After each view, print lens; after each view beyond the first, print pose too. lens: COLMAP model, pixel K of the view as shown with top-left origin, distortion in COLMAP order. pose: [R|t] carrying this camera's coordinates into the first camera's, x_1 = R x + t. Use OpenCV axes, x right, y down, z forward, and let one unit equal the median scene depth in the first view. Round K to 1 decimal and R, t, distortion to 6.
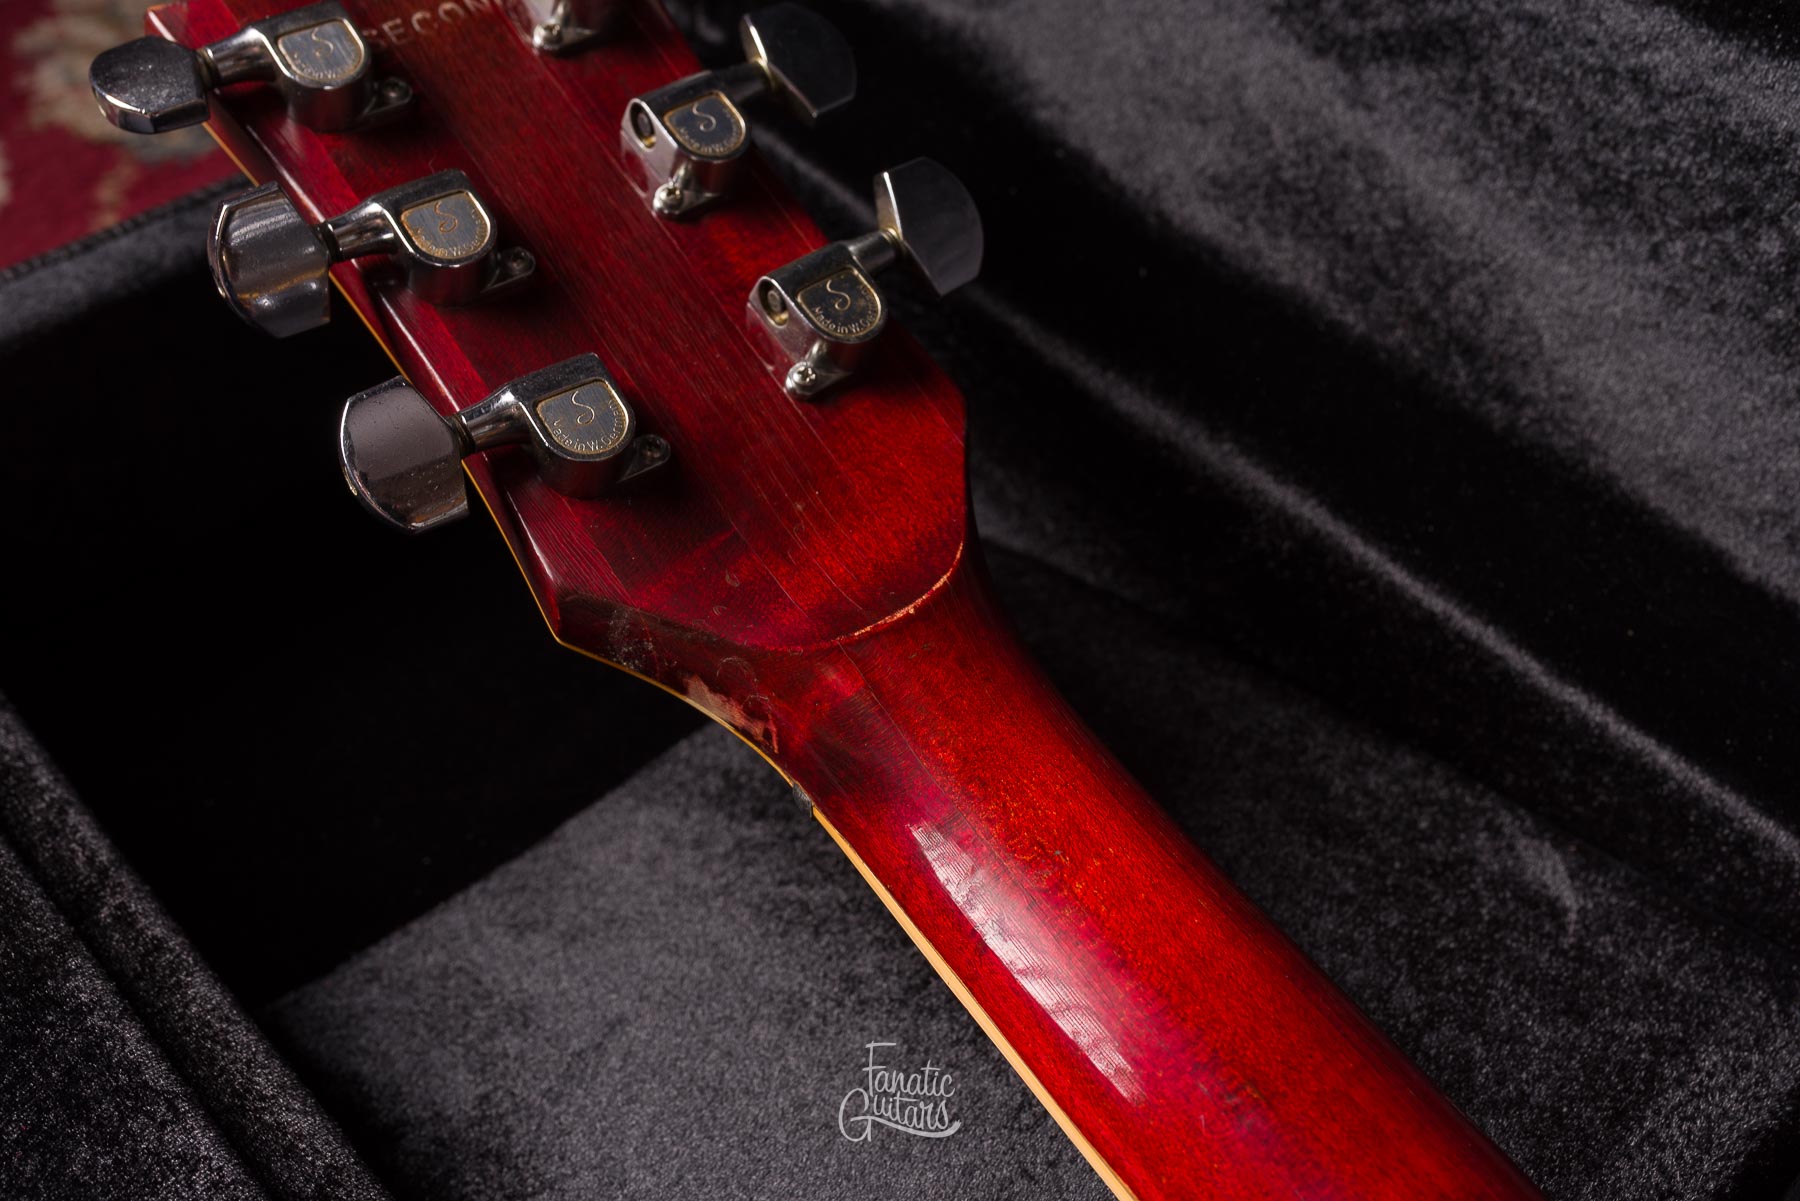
lens RADIAL K [[1824.7, 0, 900.0], [0, 1824.7, 600.5], [0, 0, 1]] dist [0.000016, -0.007686]
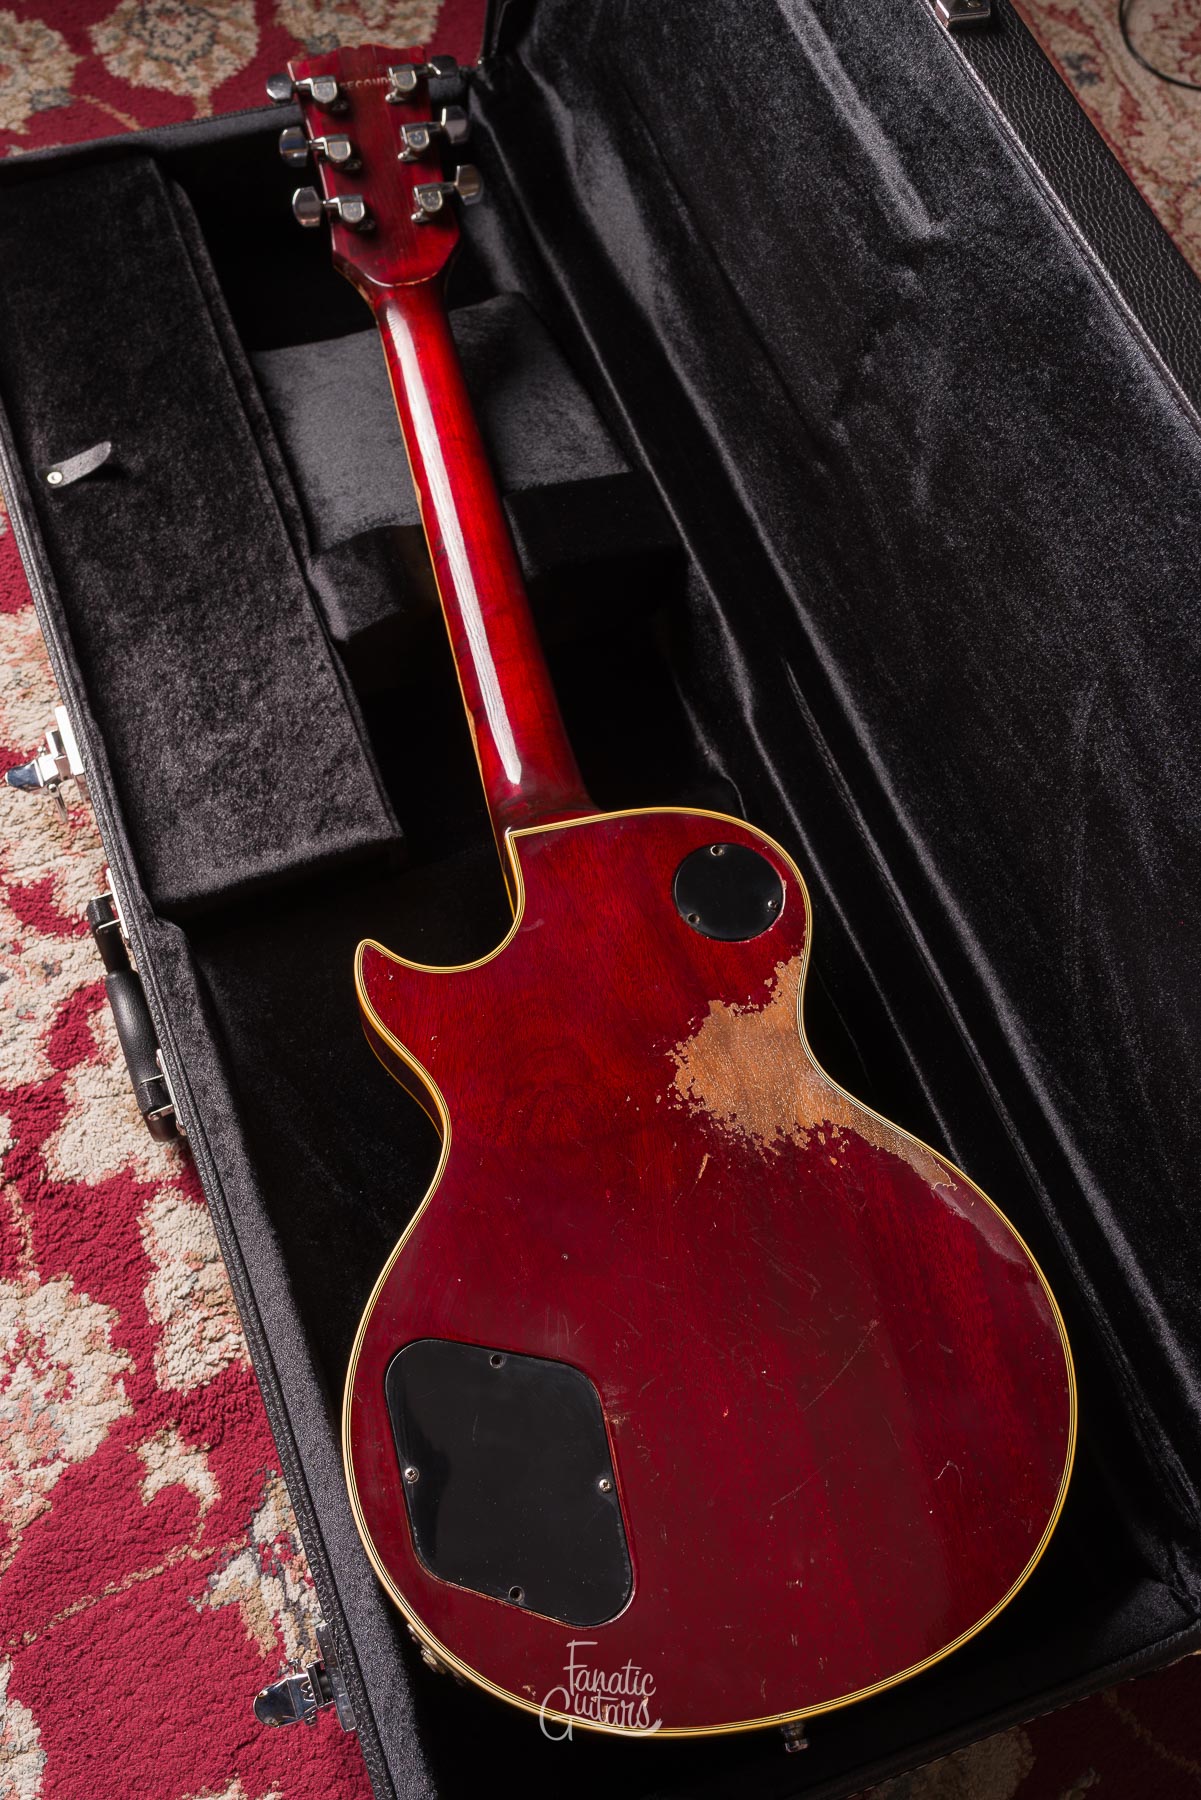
lens RADIAL K [[1904.2, 0, 599.6], [0, 1904.2, 872.0], [0, 0, 1]] dist [0.002439, -0.021244]
pose [[0.919524, 0.353953, -0.170861, 1.458085], [-0.307014, 0.918275, 0.250026, 0.019197], [0.245395, -0.177448, 0.953044, -2.909117]]
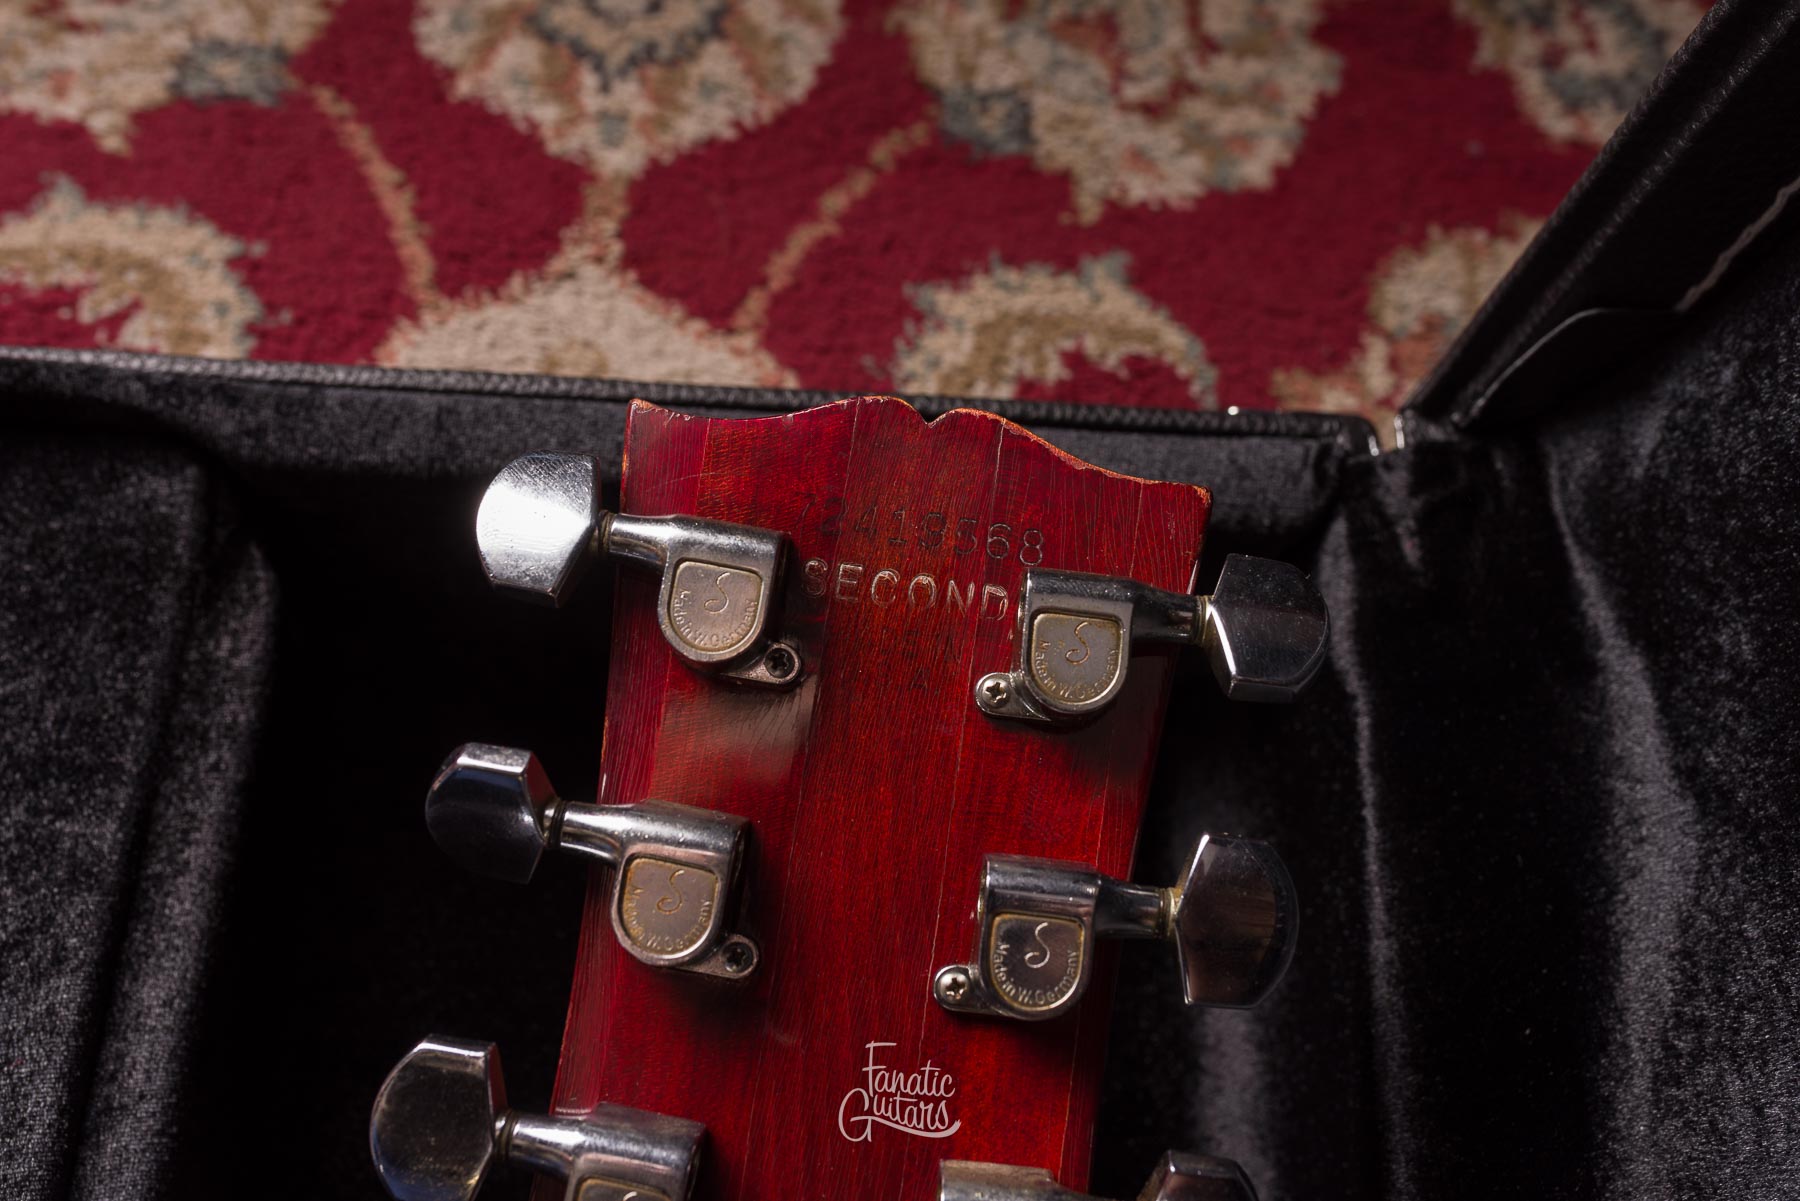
lens RADIAL K [[1824.7, 0, 900.0], [0, 1824.7, 600.5], [0, 0, 1]] dist [0.000016, -0.007686]
pose [[0.714920, 0.627288, -0.308868, -0.003624], [-0.549787, 0.777248, 0.305972, -0.616456], [0.432000, -0.048934, 0.900545, 0.303873]]
